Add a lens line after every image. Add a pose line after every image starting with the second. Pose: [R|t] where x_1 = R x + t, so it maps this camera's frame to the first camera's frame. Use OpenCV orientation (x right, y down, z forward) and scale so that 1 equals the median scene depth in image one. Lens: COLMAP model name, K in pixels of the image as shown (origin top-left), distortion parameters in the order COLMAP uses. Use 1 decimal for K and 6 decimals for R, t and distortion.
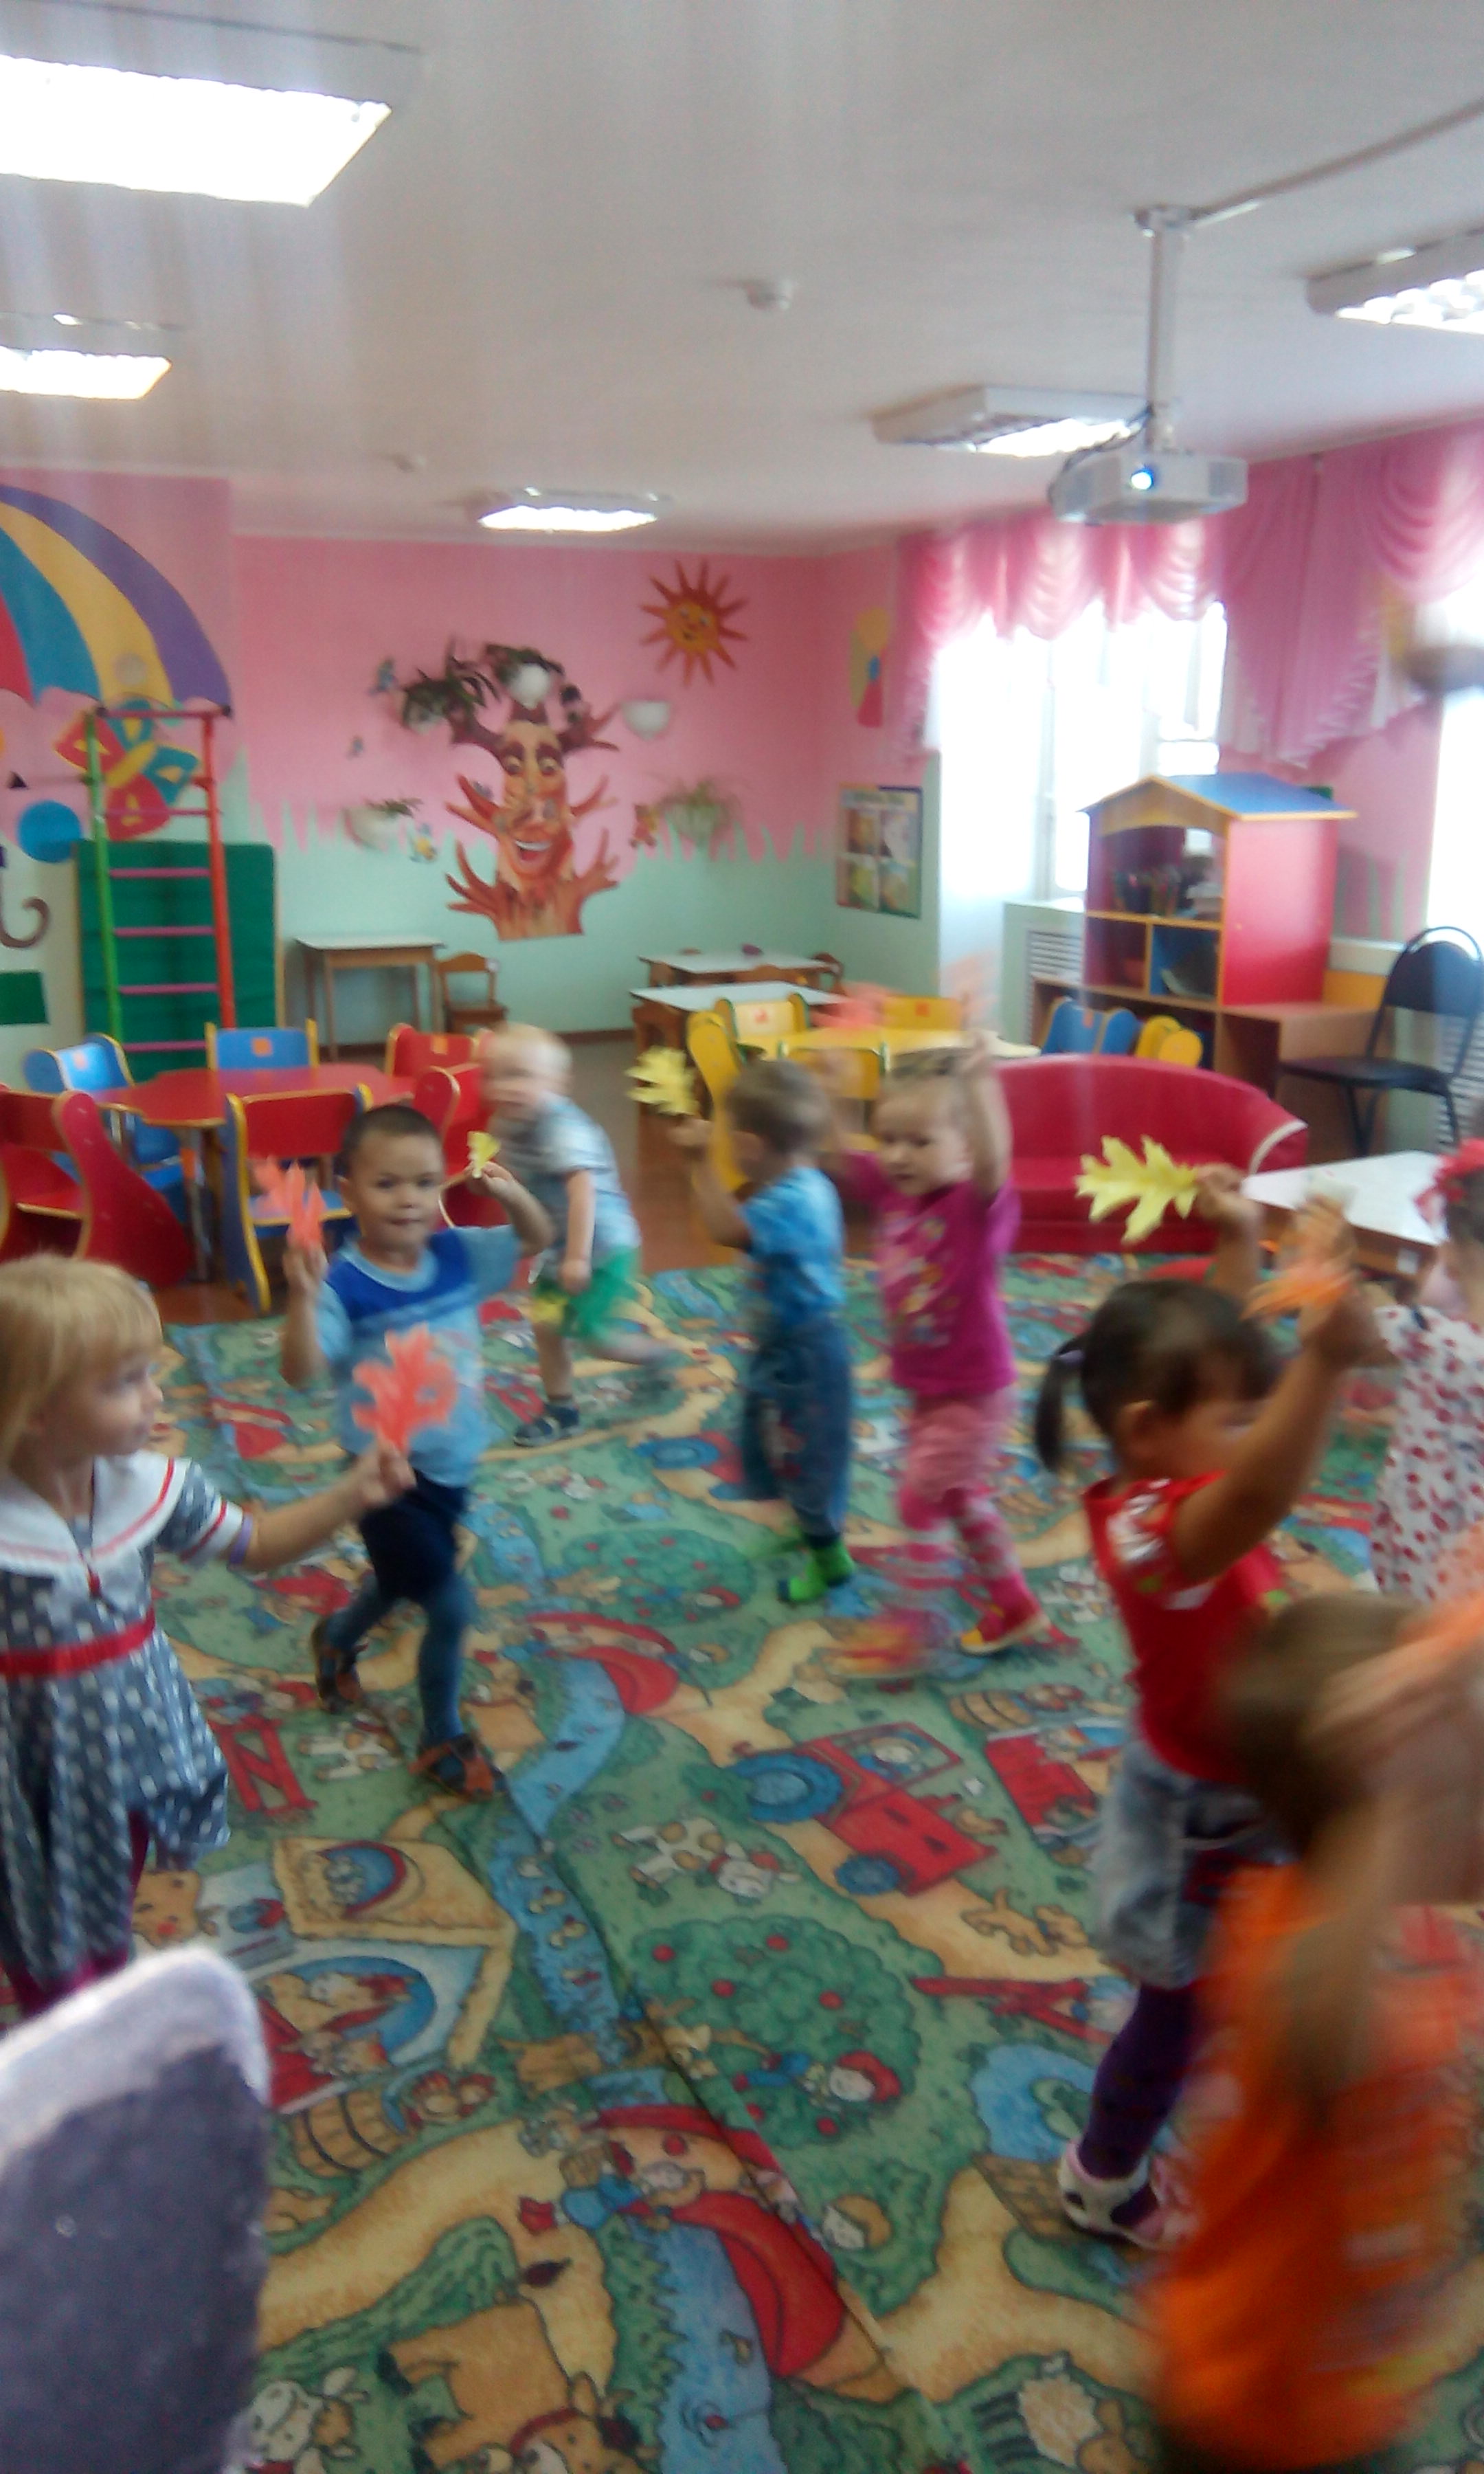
lens RADIAL K [[1961.2, 0, 736.3], [0, 1961.2, 1280.4], [0, 0, 1]] dist [0.121124, -0.253915]
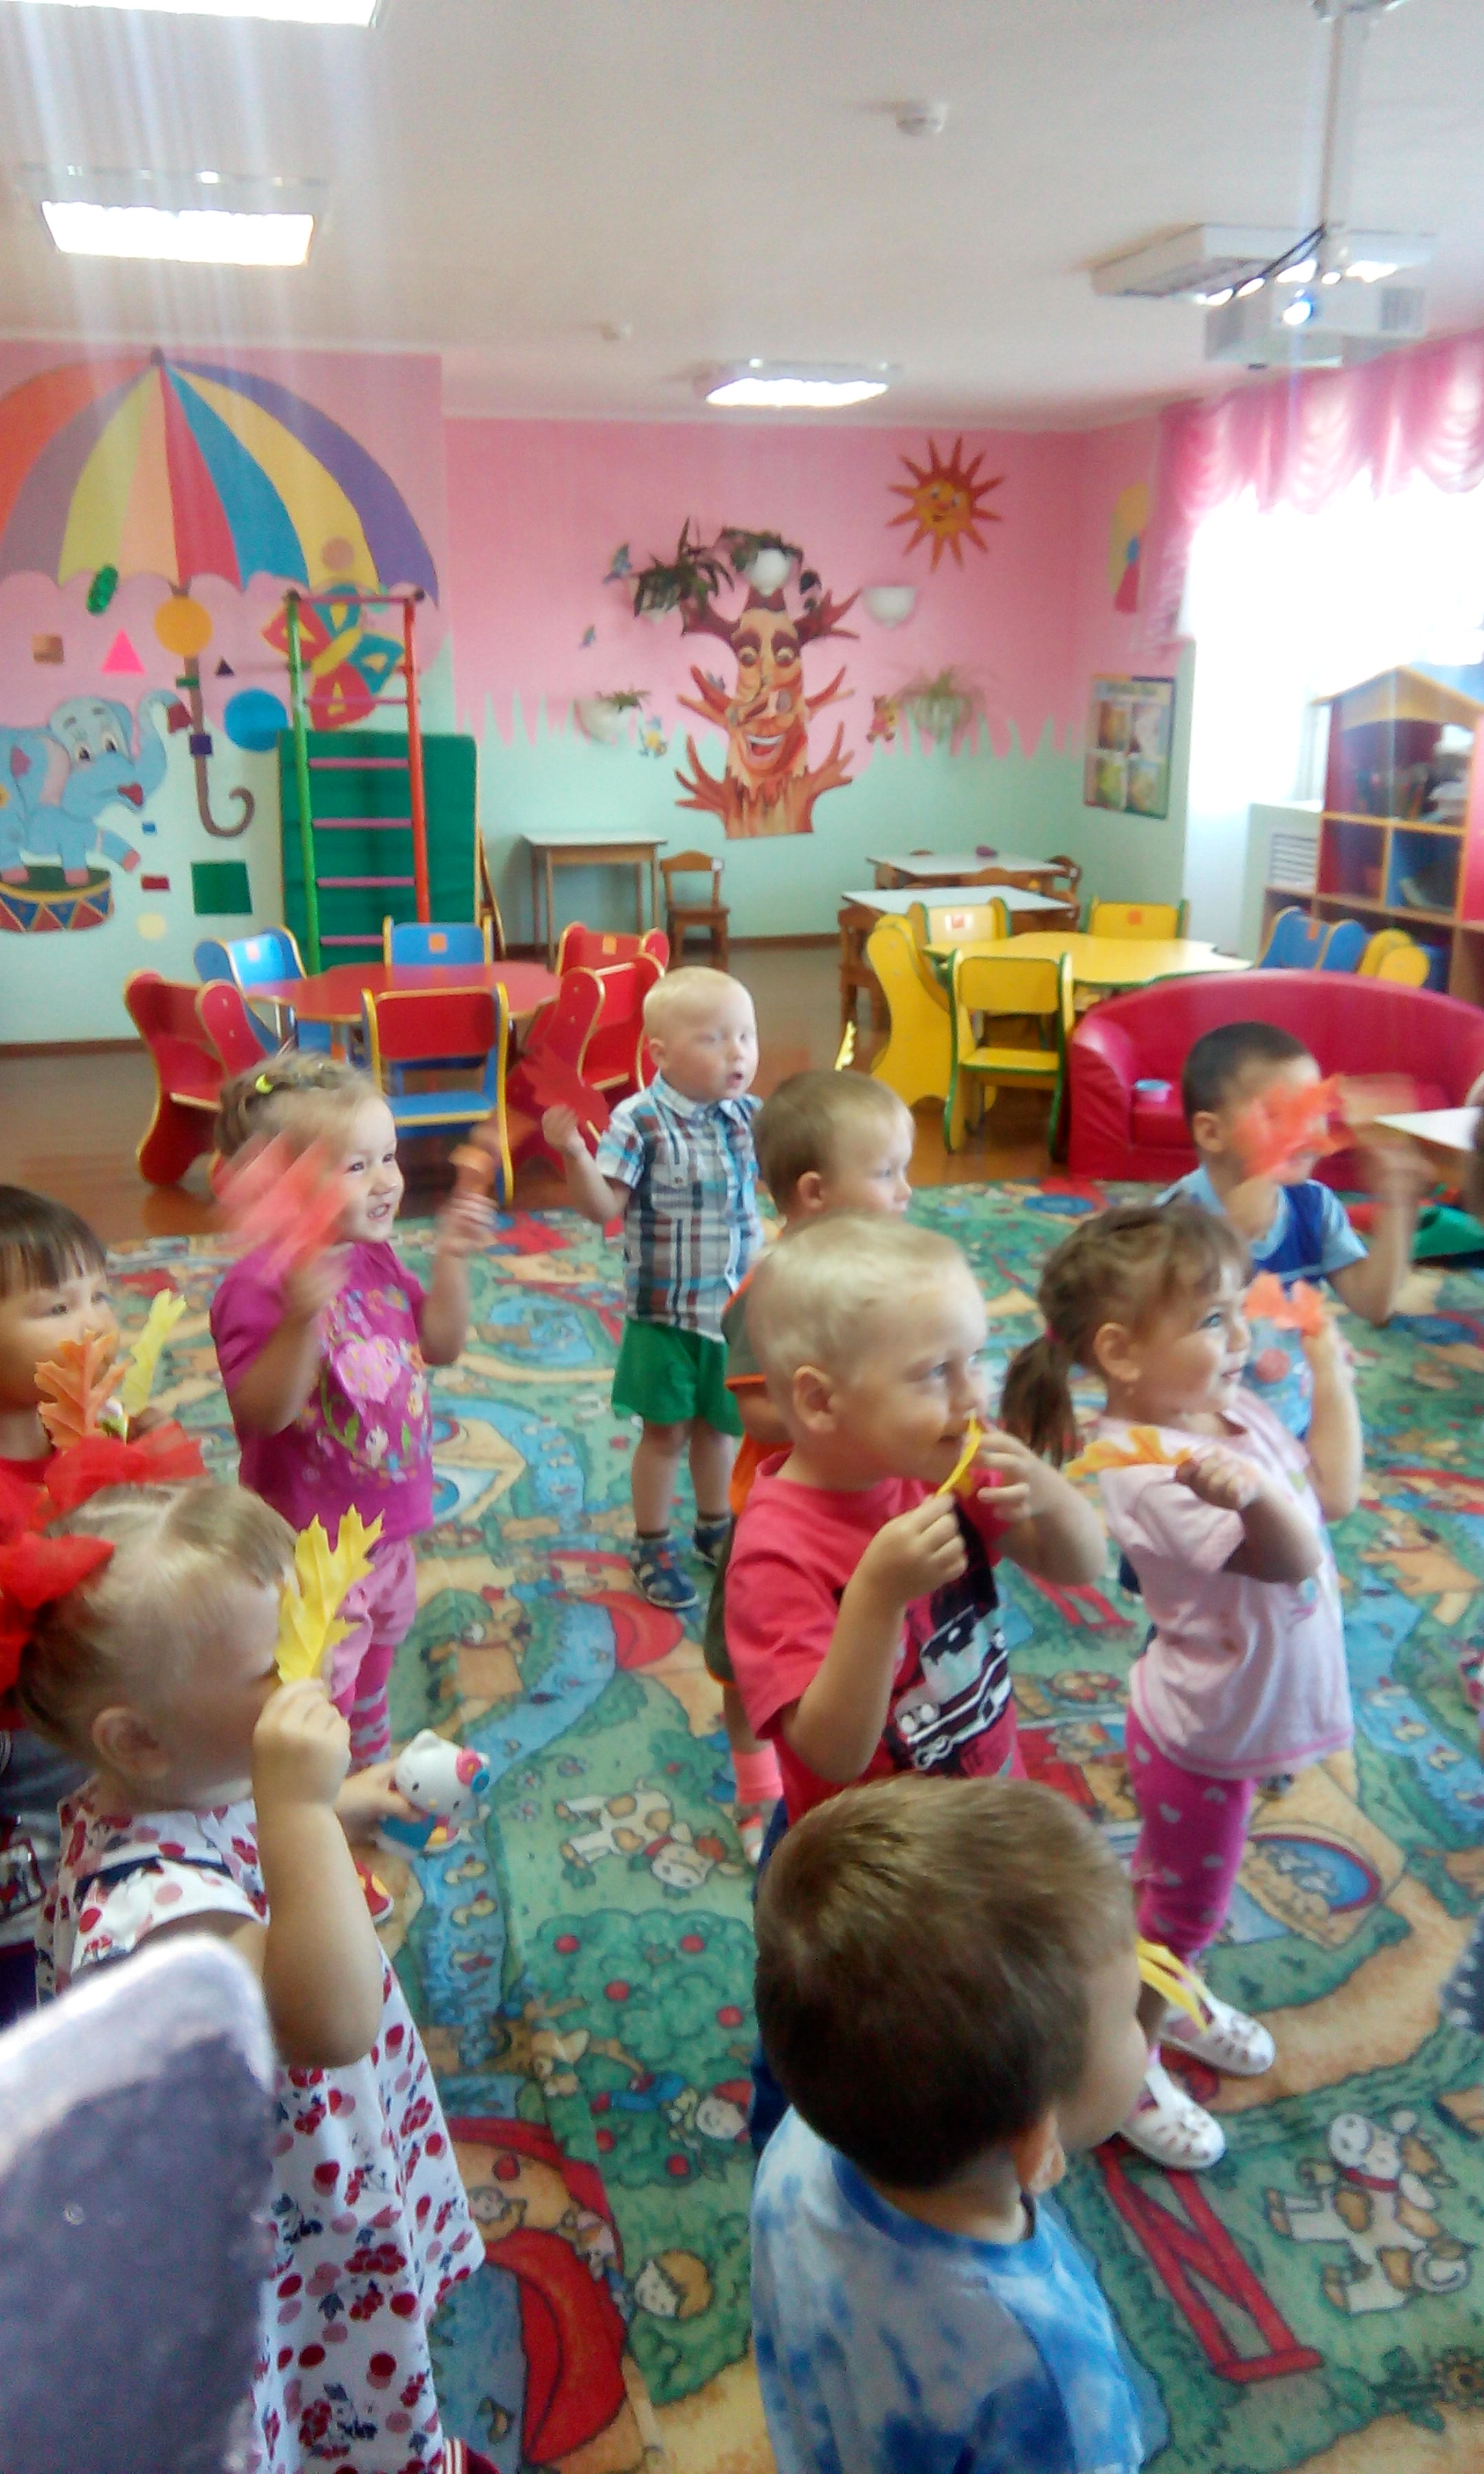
lens RADIAL K [[1961.2, 0, 736.3], [0, 1961.2, 1280.4], [0, 0, 1]] dist [0.121124, -0.253915]
pose [[0.988079, 0.049097, -0.145906, 0.055814], [-0.042186, 0.997854, 0.050086, -0.005478], [0.148052, -0.043333, 0.988030, 0.041870]]
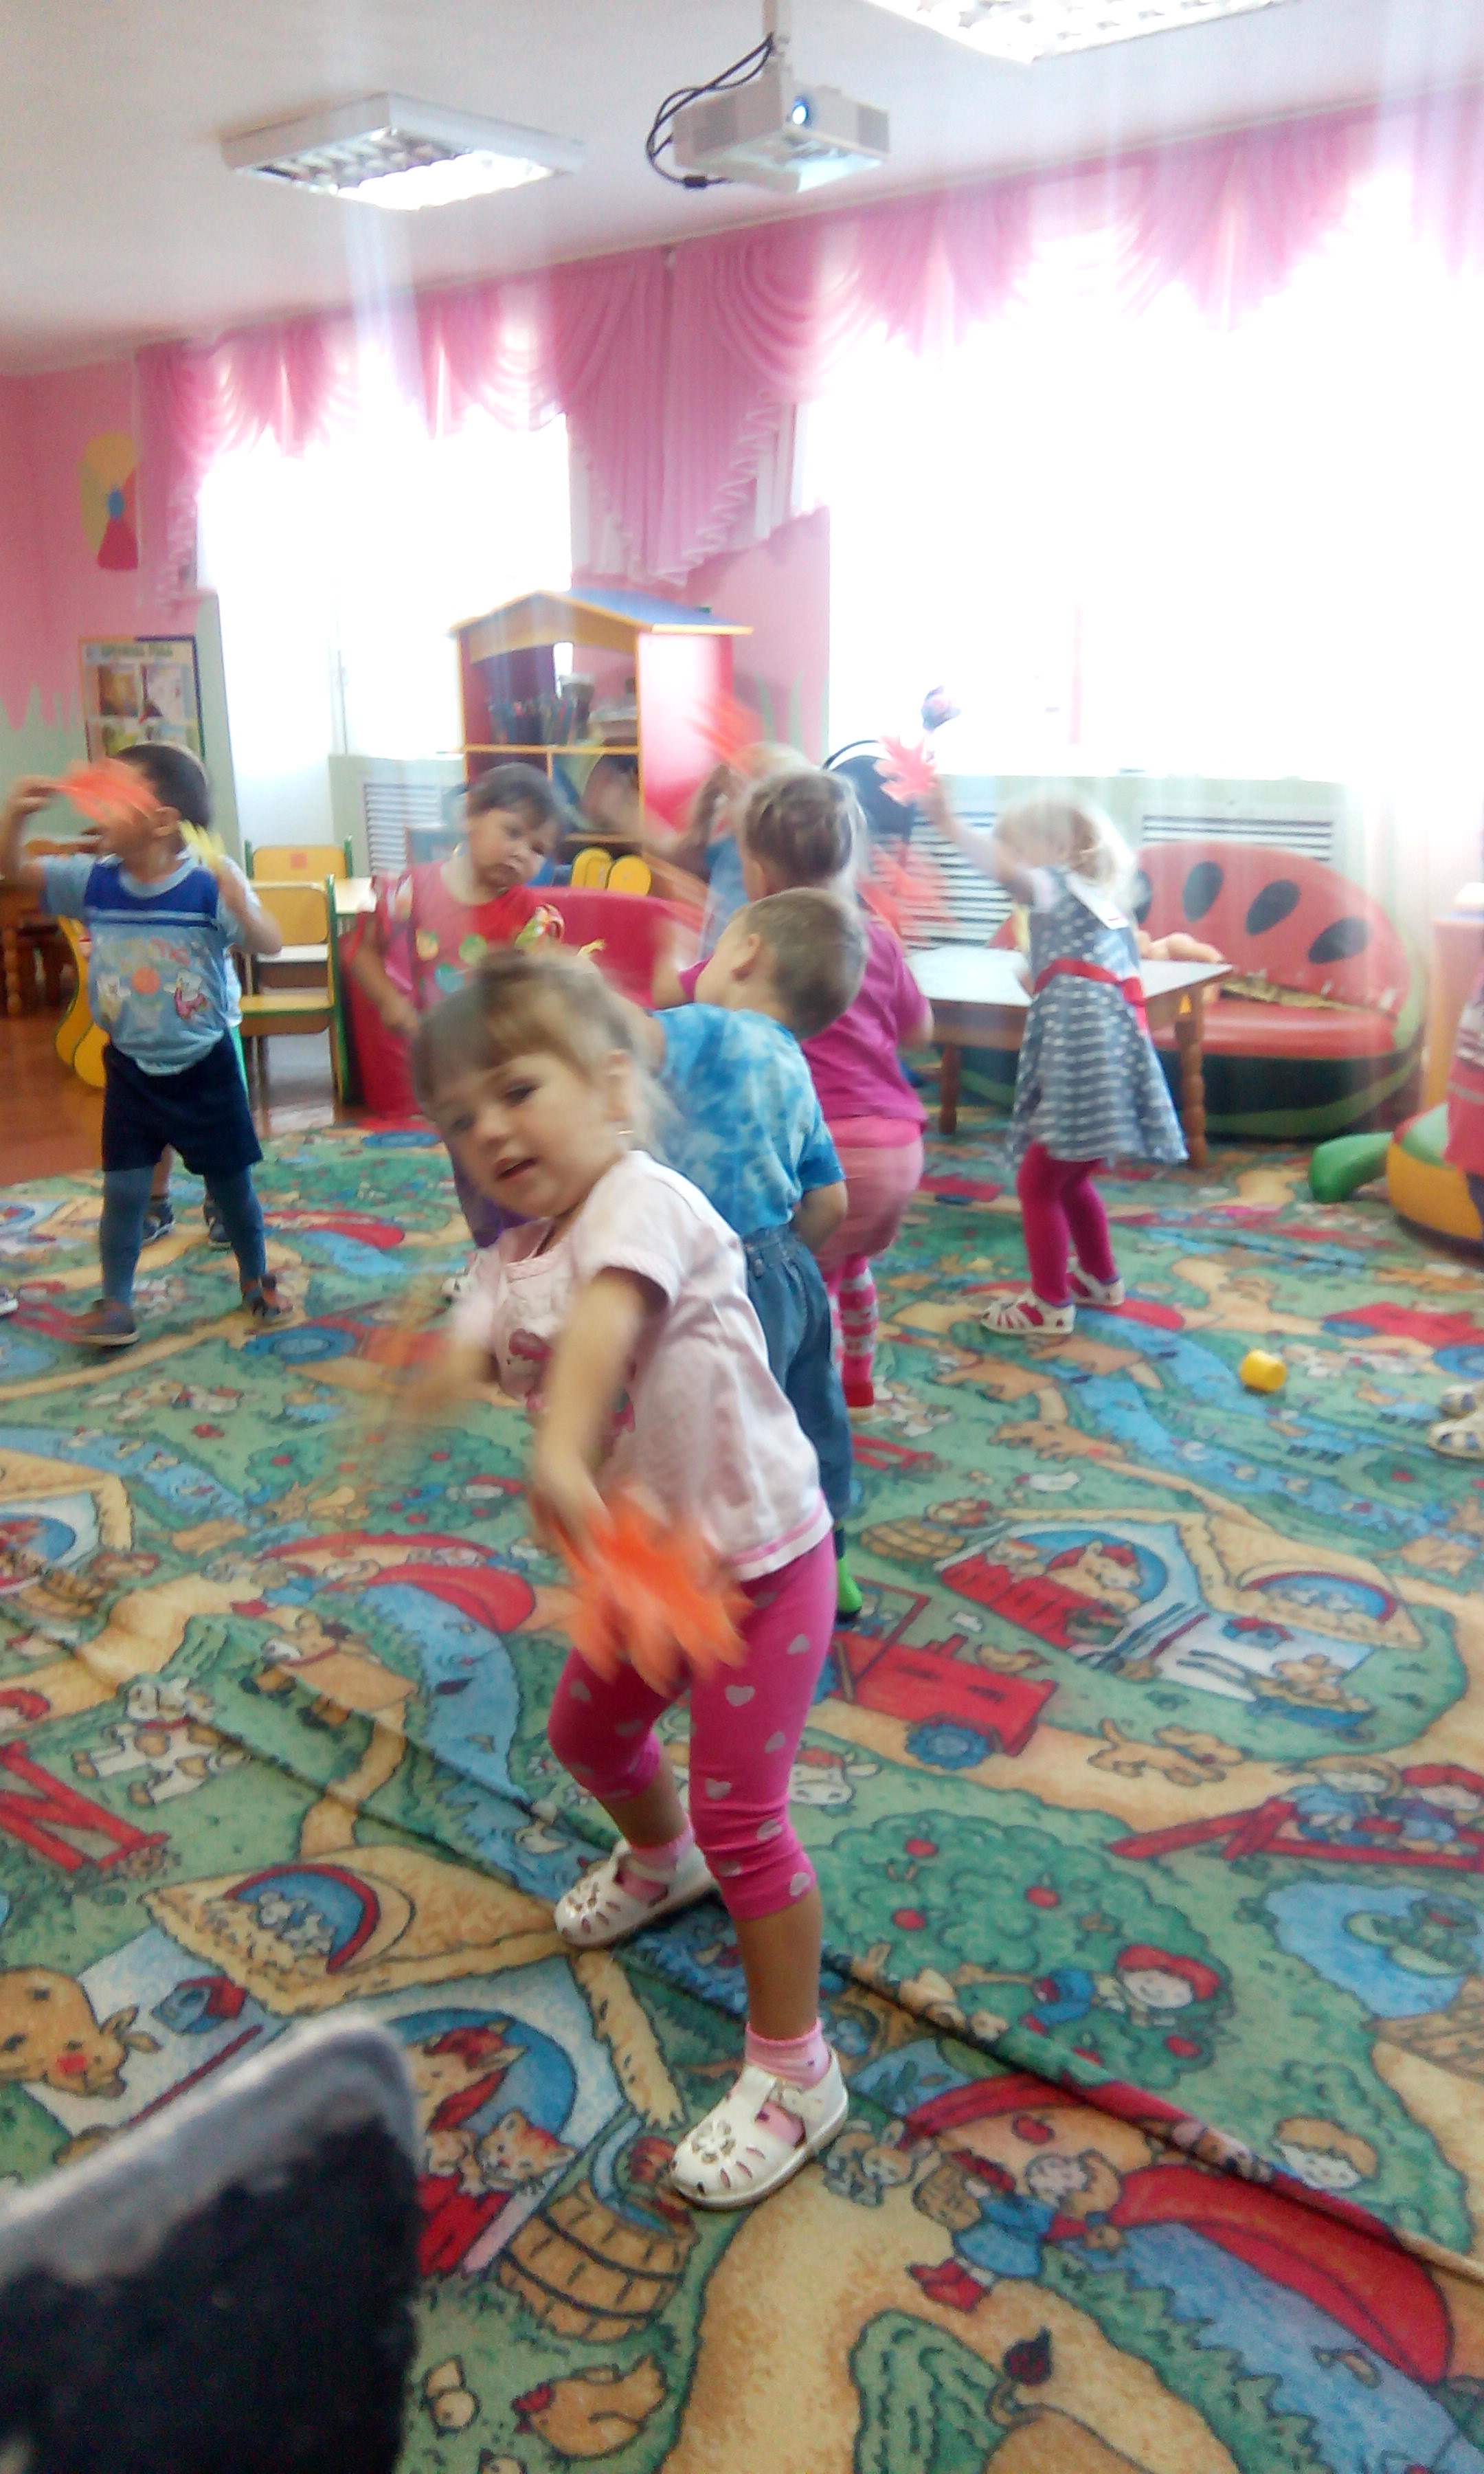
lens RADIAL K [[2018.8, 0, 756.6], [0, 2018.8, 1212.7], [0, 0, 1]] dist [0.097461, -0.165321]
pose [[0.905466, -0.115683, 0.408349, -0.114317], [0.118442, 0.992786, 0.018620, 0.025330], [-0.407558, 0.031506, 0.912636, 0.109051]]
